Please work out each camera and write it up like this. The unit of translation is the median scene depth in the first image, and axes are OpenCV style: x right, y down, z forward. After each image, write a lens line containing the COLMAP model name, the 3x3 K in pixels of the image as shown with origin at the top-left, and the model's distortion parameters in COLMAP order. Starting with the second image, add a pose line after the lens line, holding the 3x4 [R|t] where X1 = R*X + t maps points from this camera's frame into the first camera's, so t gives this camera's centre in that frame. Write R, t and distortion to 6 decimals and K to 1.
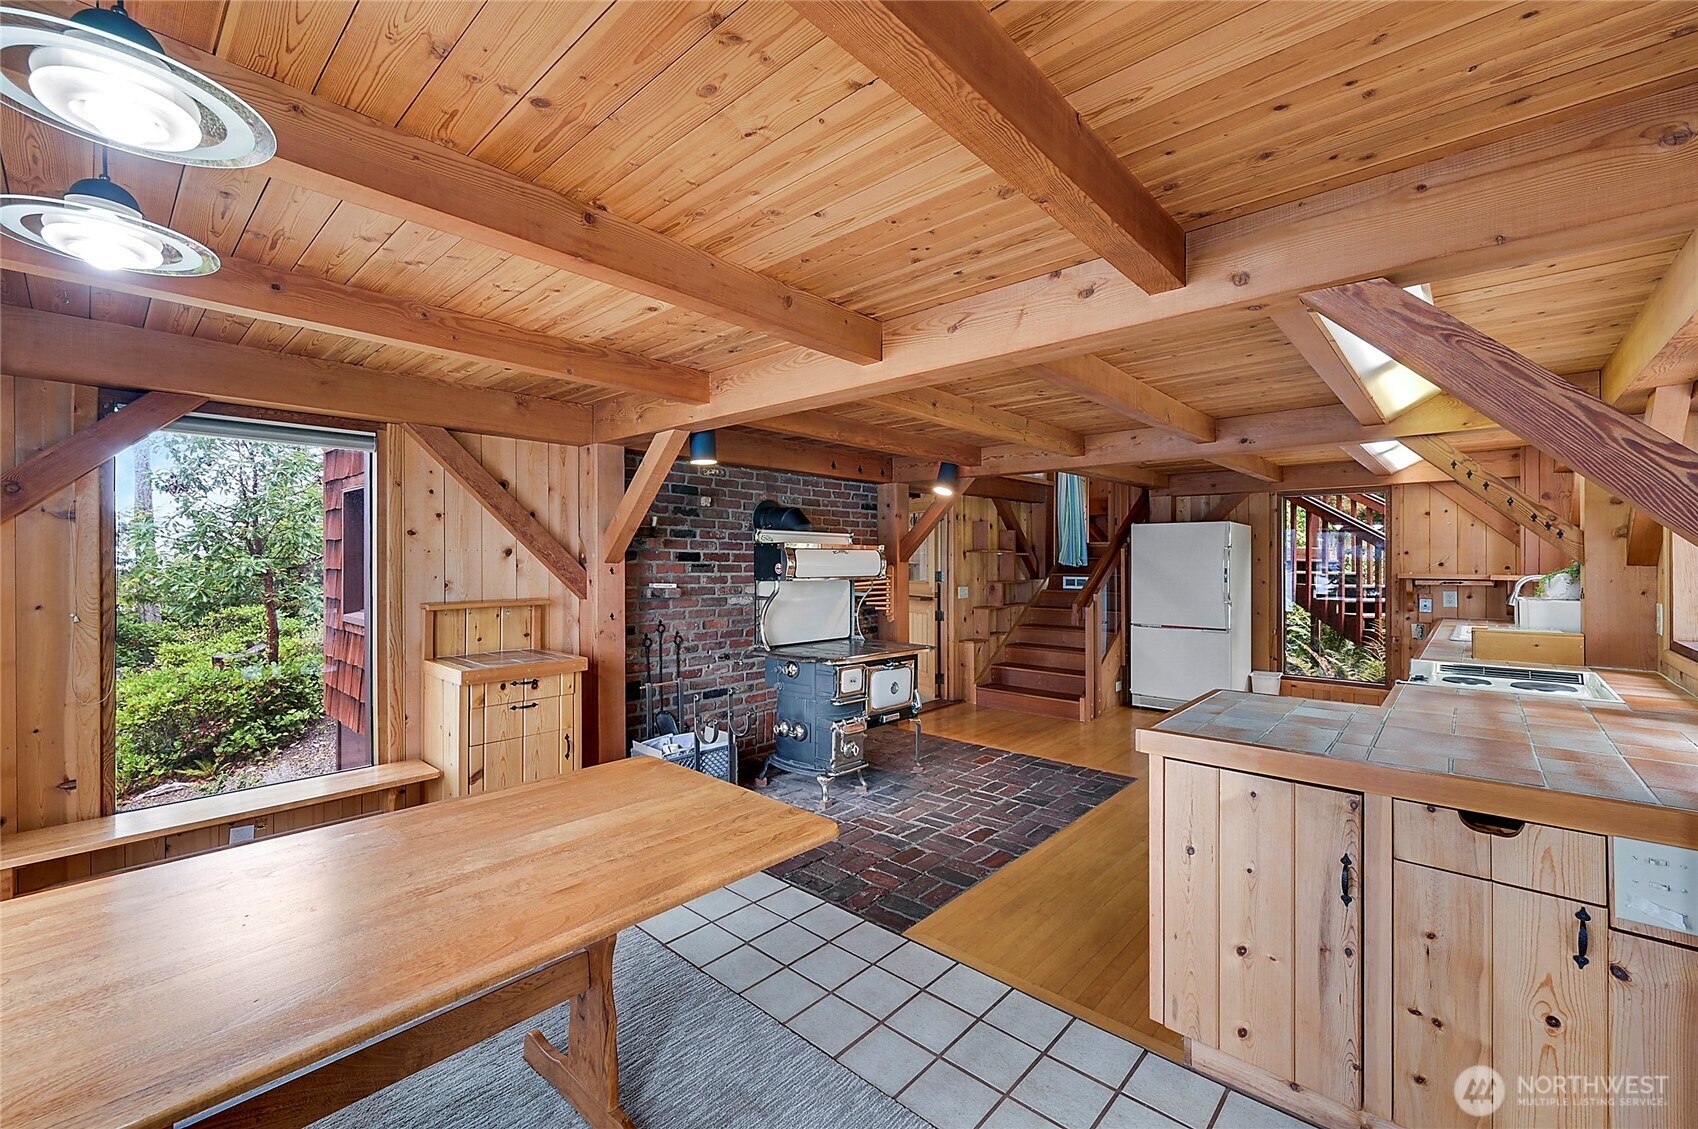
lens RADIAL K [[675.3, 0, 854.2], [0, 675.3, 560.9], [0, 0, 1]] dist [0.001447, -0.000314]
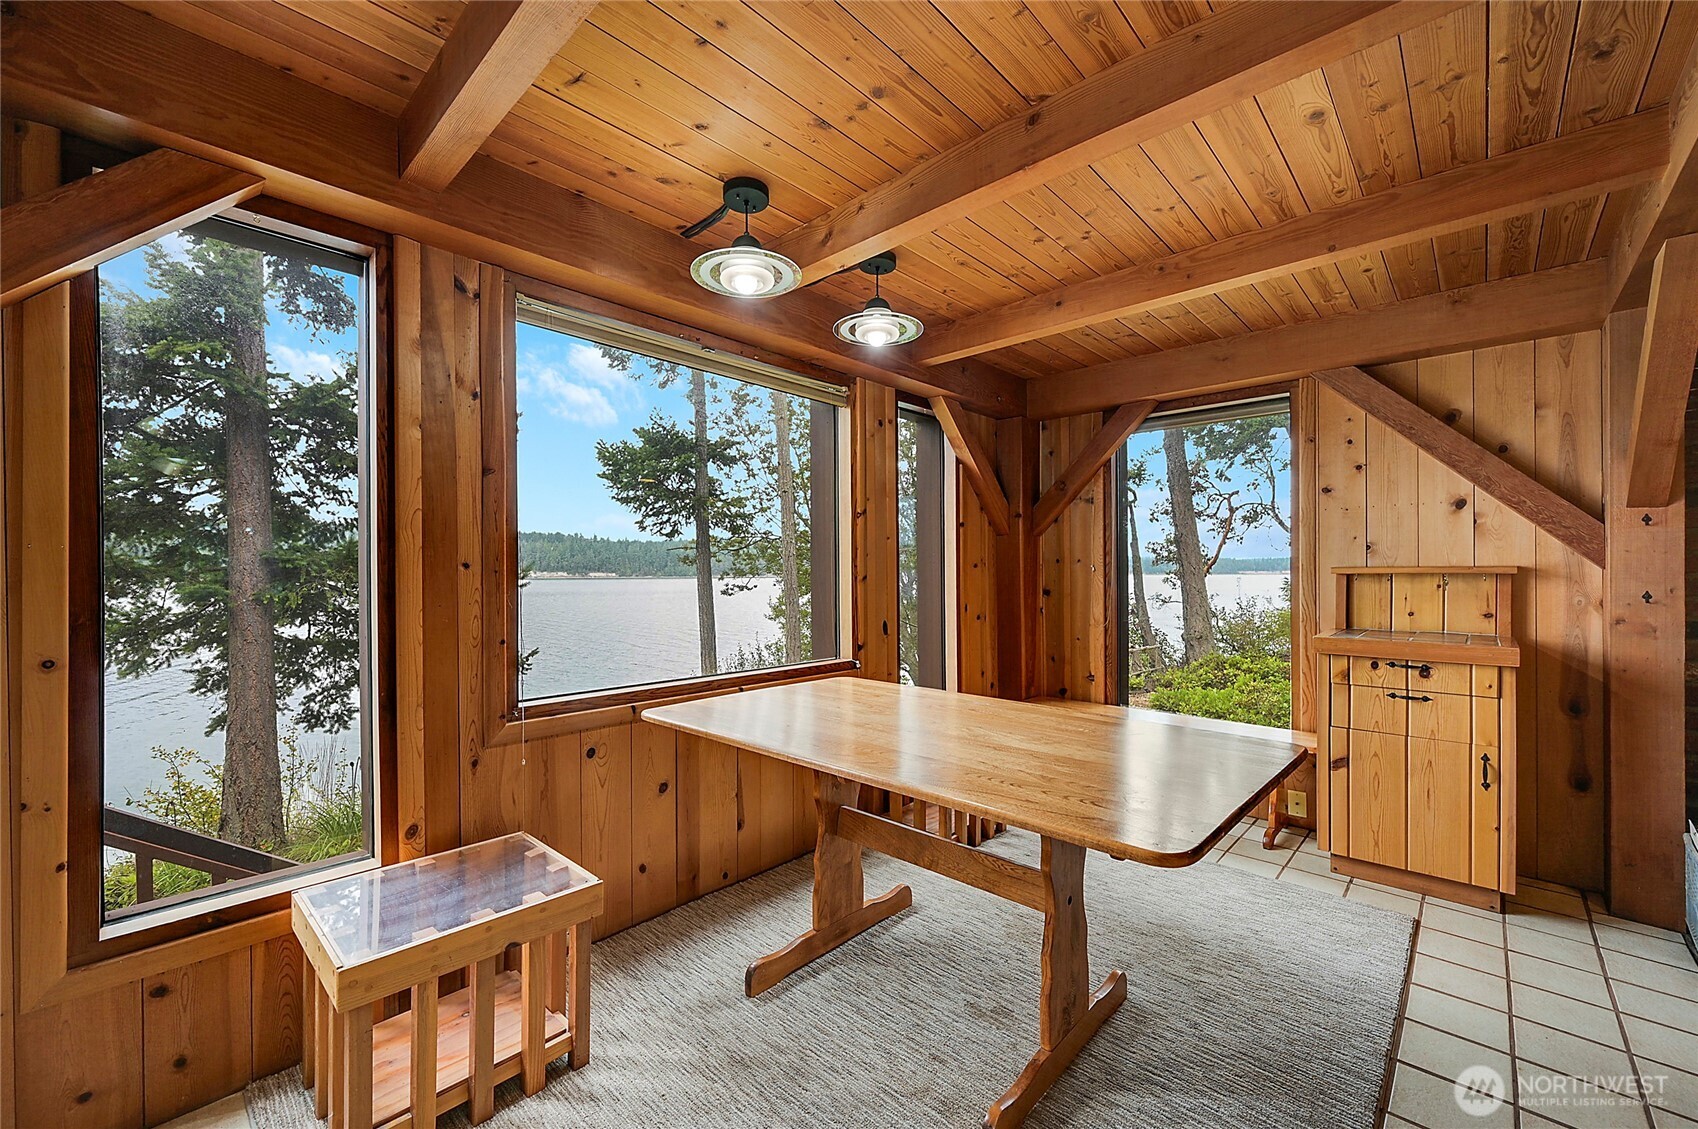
lens RADIAL K [[675.3, 0, 849.2], [0, 675.3, 574.2], [0, 0, 1]] dist [0.001447, -0.000314]
pose [[0.001934, 0.004652, -0.999987, 0.671559], [-0.002731, 0.999985, 0.004647, 0.176213], [0.999994, 0.002722, 0.001946, 0.863358]]
